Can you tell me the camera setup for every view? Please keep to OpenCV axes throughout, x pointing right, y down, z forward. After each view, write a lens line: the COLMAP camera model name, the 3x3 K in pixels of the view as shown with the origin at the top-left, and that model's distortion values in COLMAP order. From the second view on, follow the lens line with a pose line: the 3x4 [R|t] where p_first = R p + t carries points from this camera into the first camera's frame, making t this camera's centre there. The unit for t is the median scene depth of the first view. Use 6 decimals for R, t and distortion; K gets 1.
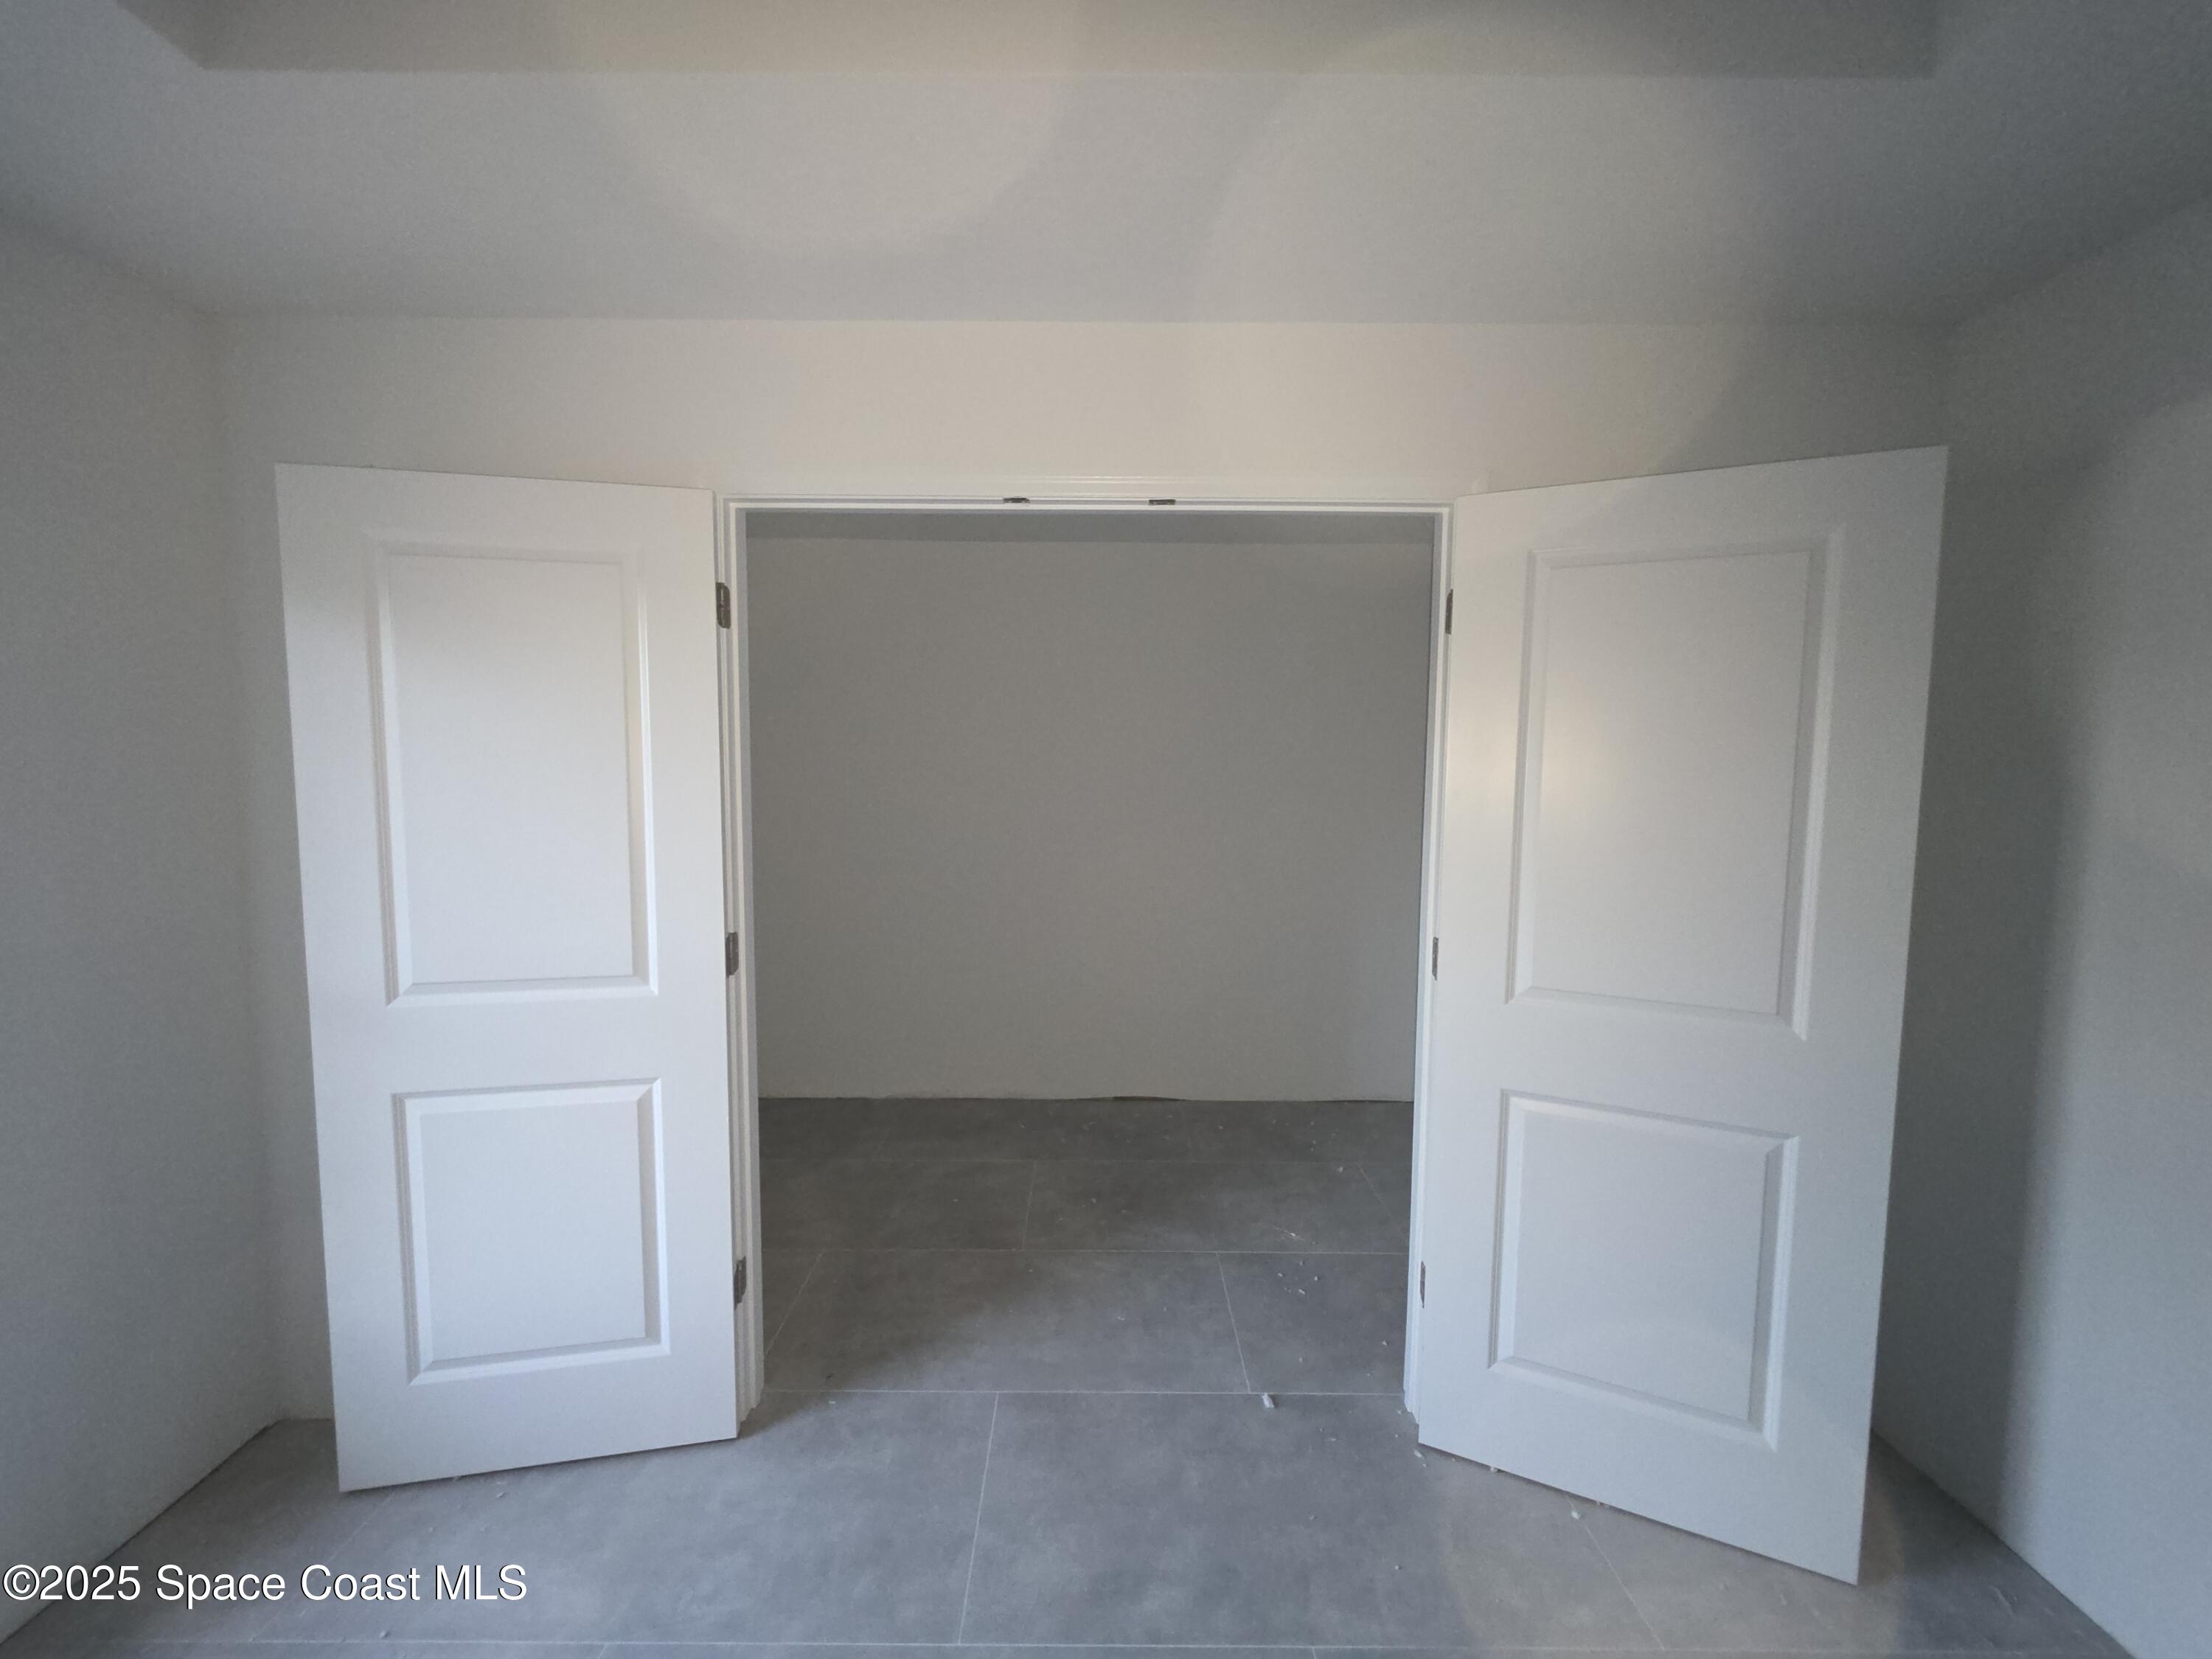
lens RADIAL K [[875.4, 0, 1101.7], [0, 875.4, 835.2], [0, 0, 1]] dist [-0.002694, 0.000879]
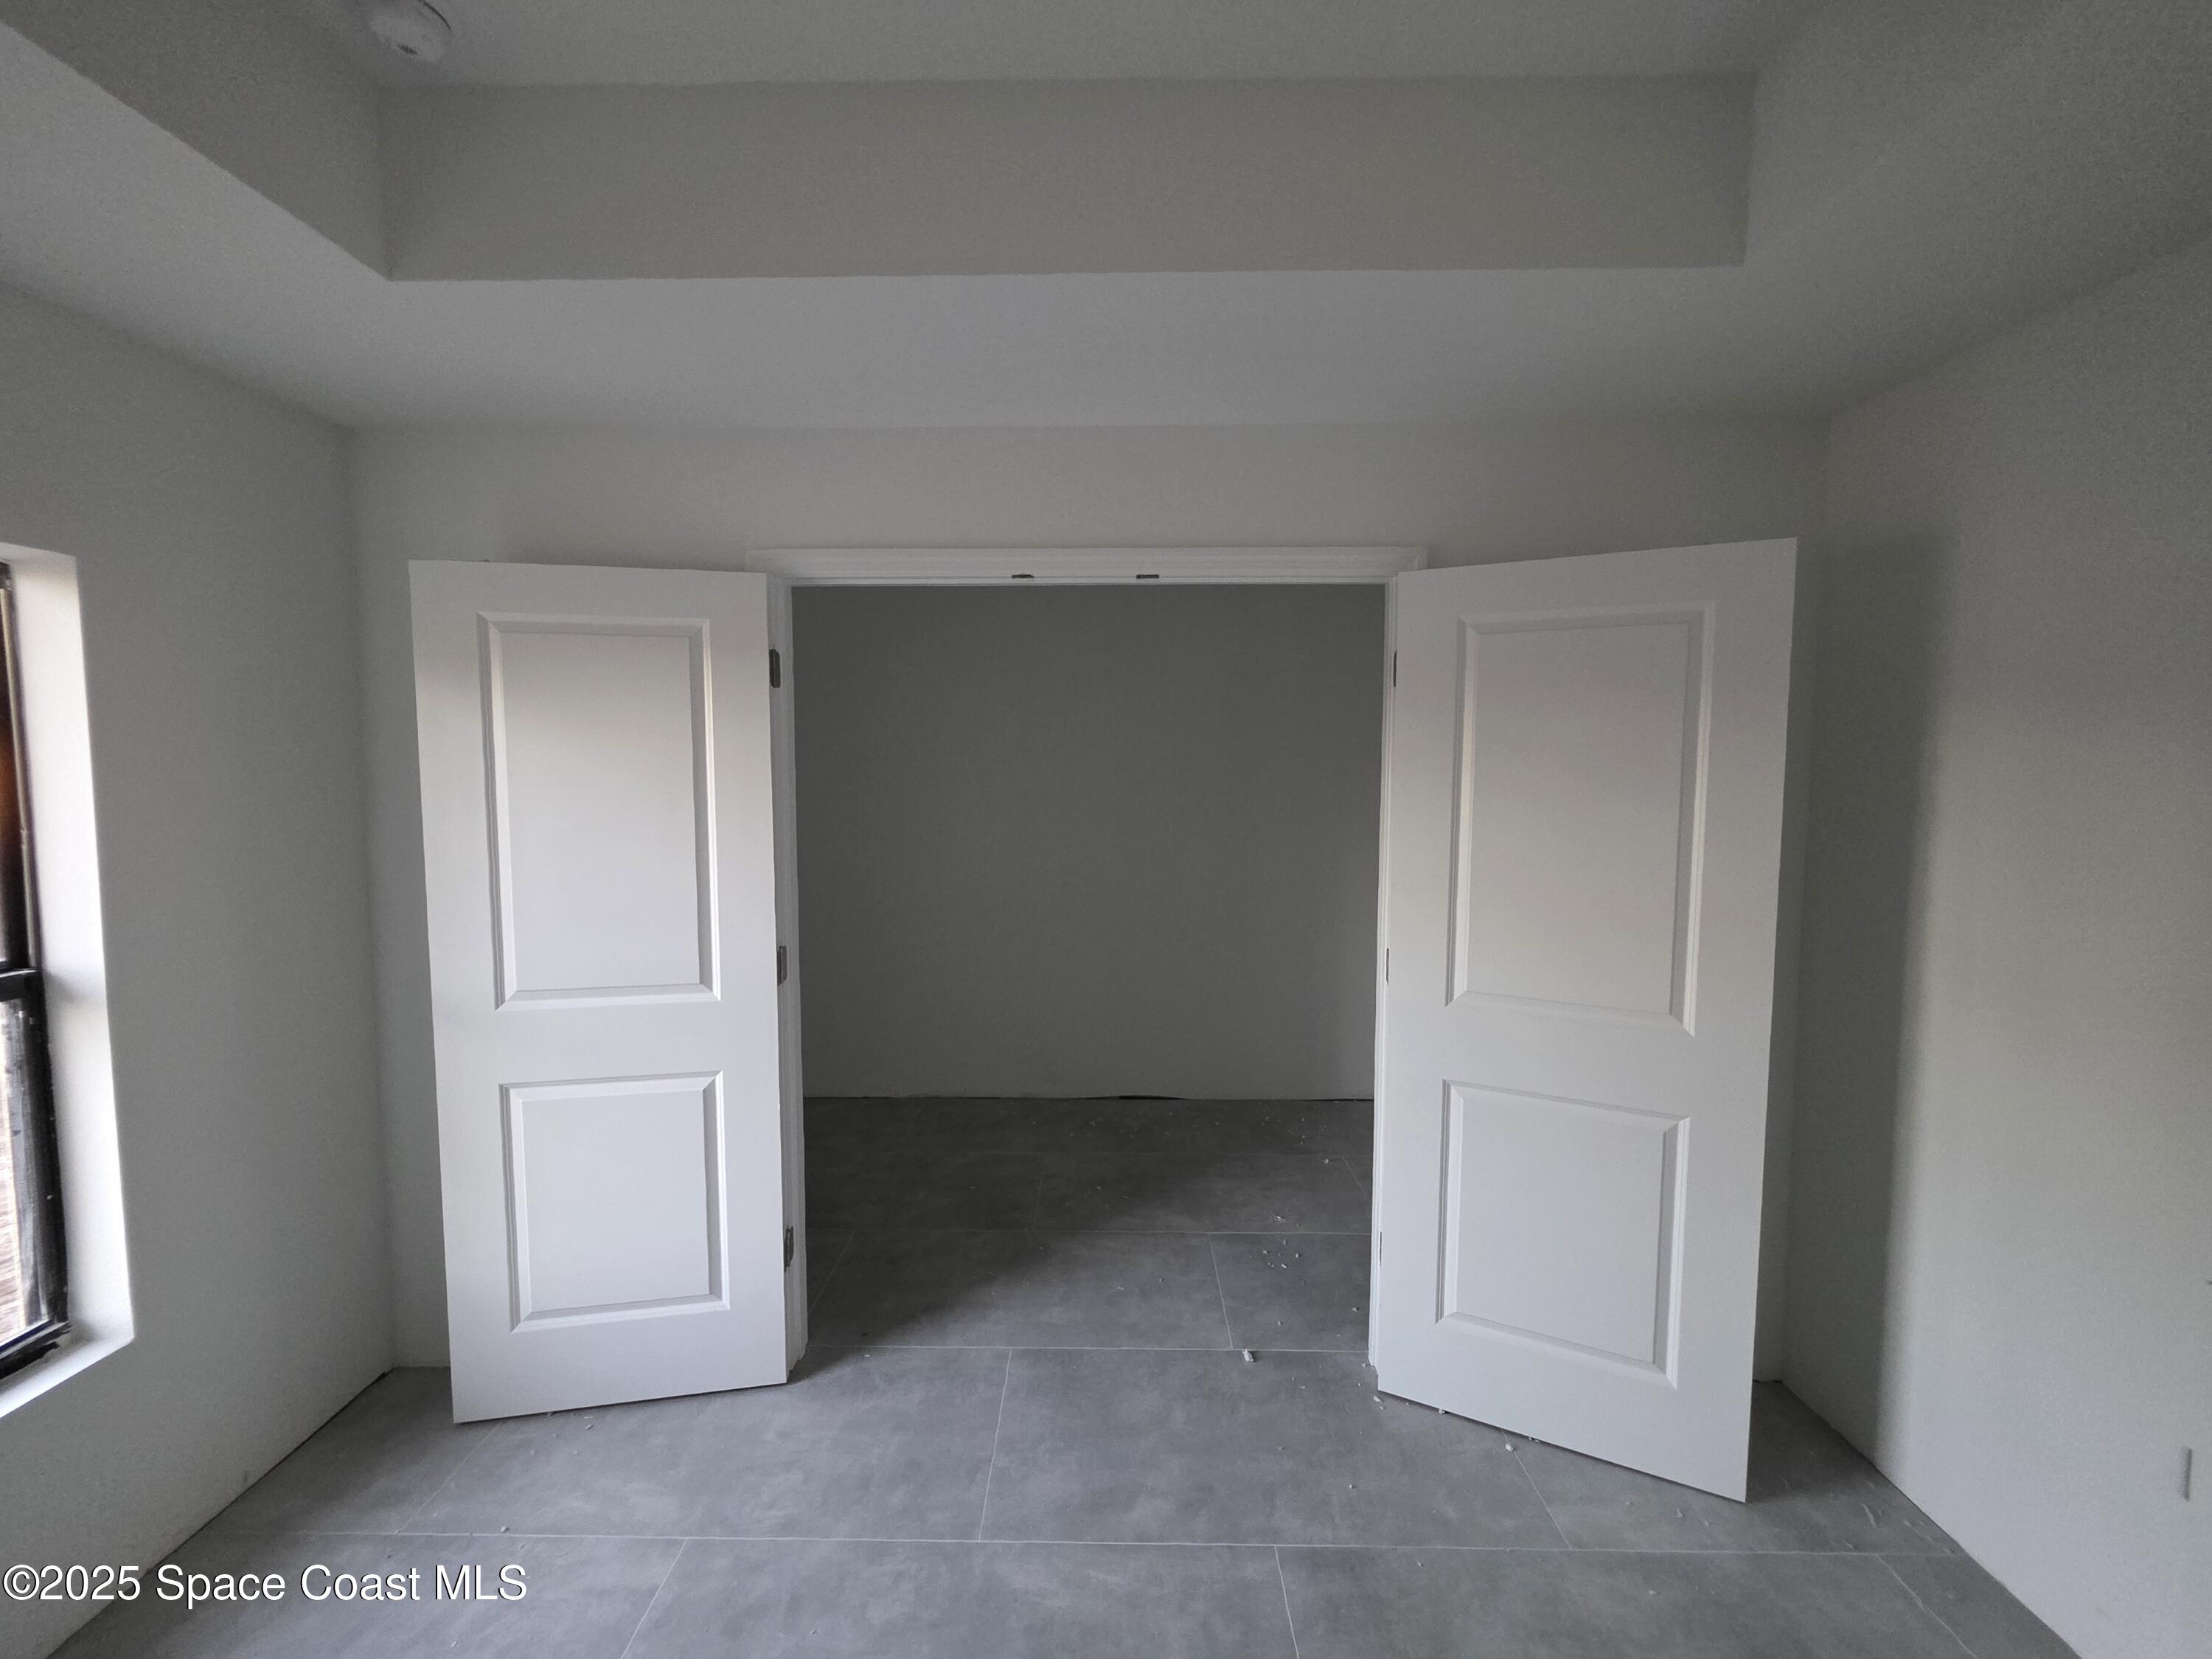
lens RADIAL K [[875.4, 0, 1103.5], [0, 875.4, 836.7], [0, 0, 1]] dist [-0.002694, 0.000879]
pose [[0.999871, -0.005566, -0.015088, 0.026584], [0.005456, 0.999958, -0.007326, -0.025981], [0.015128, 0.007243, 0.999859, -0.172306]]
